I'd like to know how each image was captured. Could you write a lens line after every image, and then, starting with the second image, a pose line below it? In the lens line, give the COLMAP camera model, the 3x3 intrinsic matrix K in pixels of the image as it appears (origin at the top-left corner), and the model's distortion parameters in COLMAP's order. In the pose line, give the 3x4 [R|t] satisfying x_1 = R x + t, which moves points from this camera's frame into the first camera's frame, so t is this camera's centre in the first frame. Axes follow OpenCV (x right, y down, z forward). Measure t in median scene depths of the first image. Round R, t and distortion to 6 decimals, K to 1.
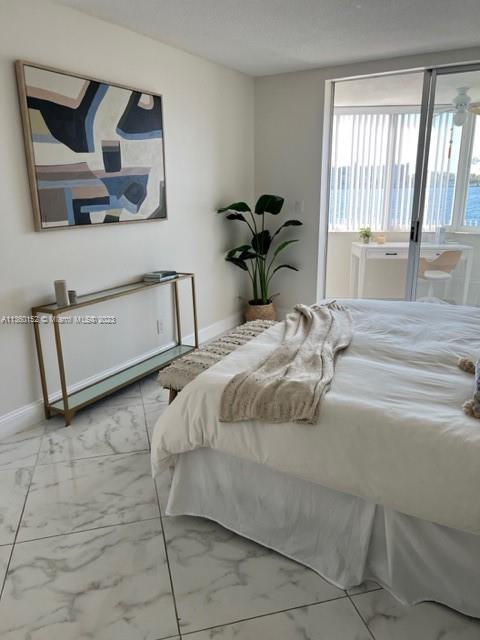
lens RADIAL K [[481.9, 0, 233.6], [0, 481.9, 322.2], [0, 0, 1]] dist [0.066197, -0.078551]
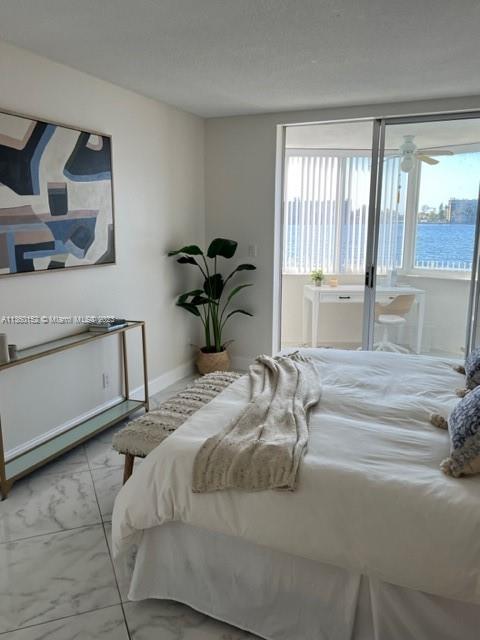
lens RADIAL K [[522.7, 0, 234.2], [0, 522.7, 320.1], [0, 0, 1]] dist [0.085479, -0.118787]
pose [[0.992926, -0.006439, 0.118556, -0.041230], [0.016429, 0.996373, -0.083486, -0.022491], [-0.117589, 0.084844, 0.989431, -0.021663]]
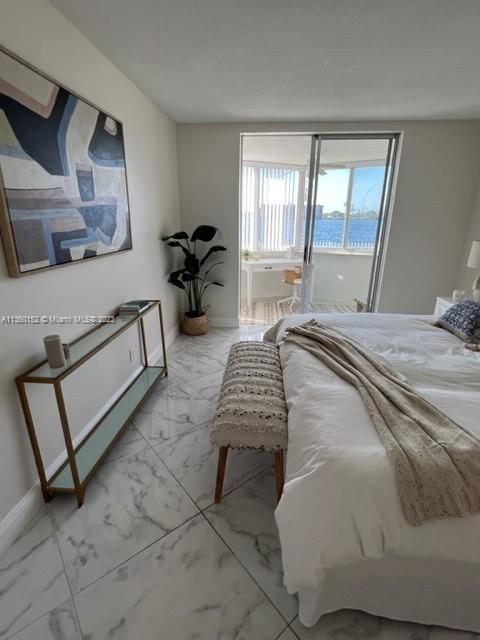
lens RADIAL K [[315.0, 0, 240.5], [0, 315.0, 317.3], [0, 0, 1]] dist [-0.002010, 0.000670]
pose [[0.905544, -0.107503, 0.410406, -0.283748], [0.091876, 0.994099, 0.057677, -0.117830], [-0.414184, -0.014522, 0.910077, 0.402074]]
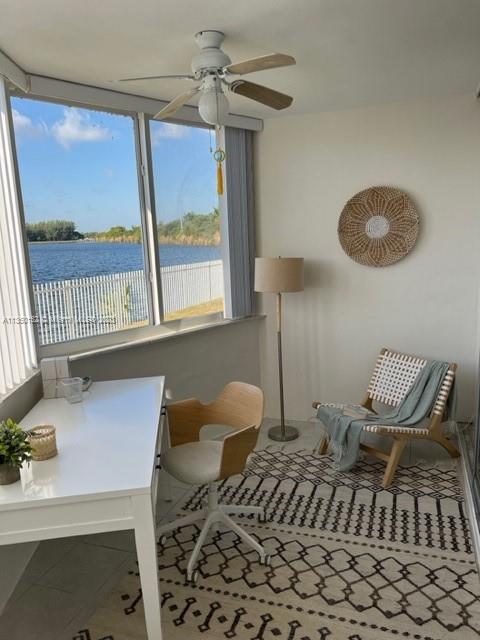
lens RADIAL K [[477.2, 0, 240.2], [0, 477.2, 323.8], [0, 0, 1]] dist [0.063224, -0.070948]
pose [[-0.169193, -0.161410, 0.972276, 0.026420], [0.300178, 0.931191, 0.206825, -0.565577], [-0.938758, 0.326850, -0.109099, 1.935357]]
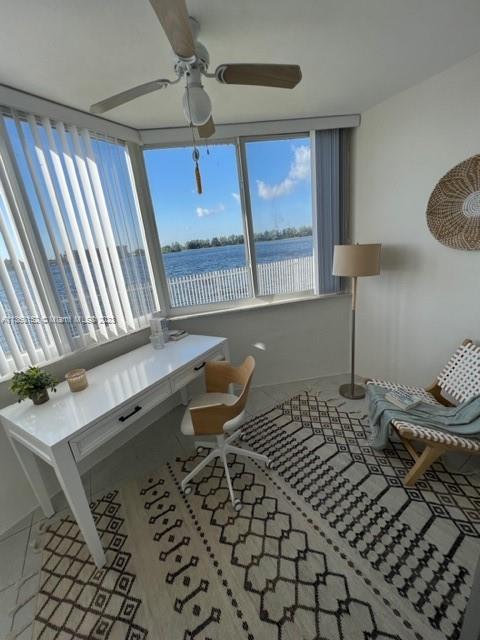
lens RADIAL K [[256.8, 0, 240.0], [0, 256.8, 320.0], [0, 0, 1]] dist [-0.001199, -0.000343]
pose [[0.464798, -0.284741, 0.838383, 0.404350], [0.329963, 0.934376, 0.134413, -0.444423], [-0.821637, 0.214160, 0.528250, 1.576237]]
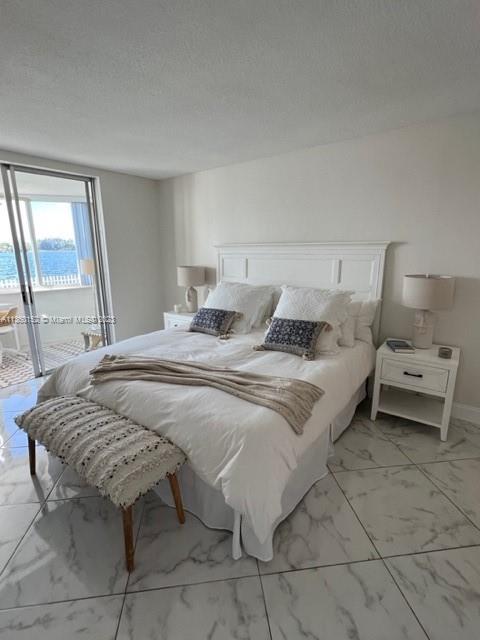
lens RADIAL K [[315.0, 0, 240.5], [0, 315.0, 317.3], [0, 0, 1]] dist [-0.002010, 0.000670]
pose [[0.122566, -0.204557, 0.971151, -0.508605], [0.275200, 0.947162, 0.164772, -0.178880], [-0.953542, 0.247066, 0.172383, 0.573017]]
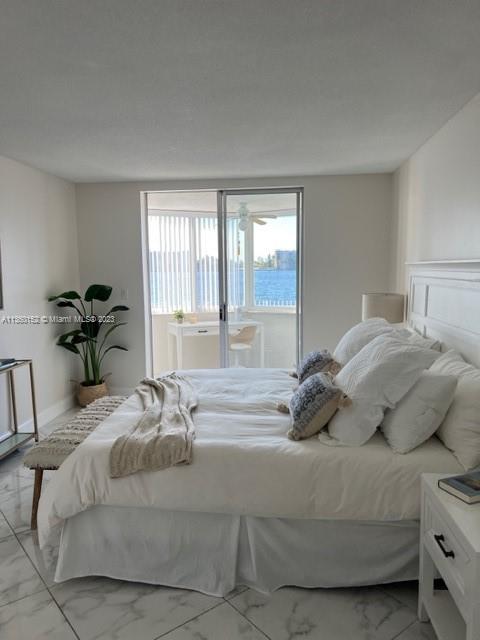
lens RADIAL K [[477.2, 0, 240.2], [0, 477.2, 323.8], [0, 0, 1]] dist [0.063224, -0.070948]
pose [[0.911845, -0.045443, 0.408012, -0.125044], [0.110099, 0.984516, -0.136402, 0.017312], [-0.395496, 0.169299, 0.902730, -0.158167]]
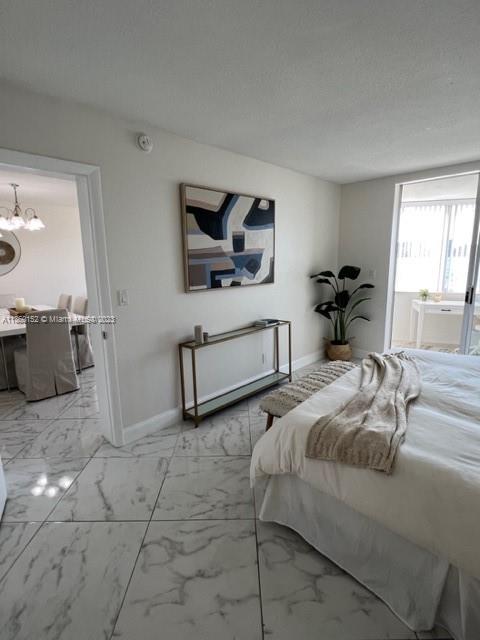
lens RADIAL K [[323.3, 0, 239.5], [0, 323.3, 317.5], [0, 0, 1]] dist [-0.002871, 0.000266]
pose [[0.970464, 0.042405, -0.237489, -0.007497], [-0.061856, 0.995259, -0.075056, -0.045063], [0.233181, 0.087529, 0.968486, 0.085745]]
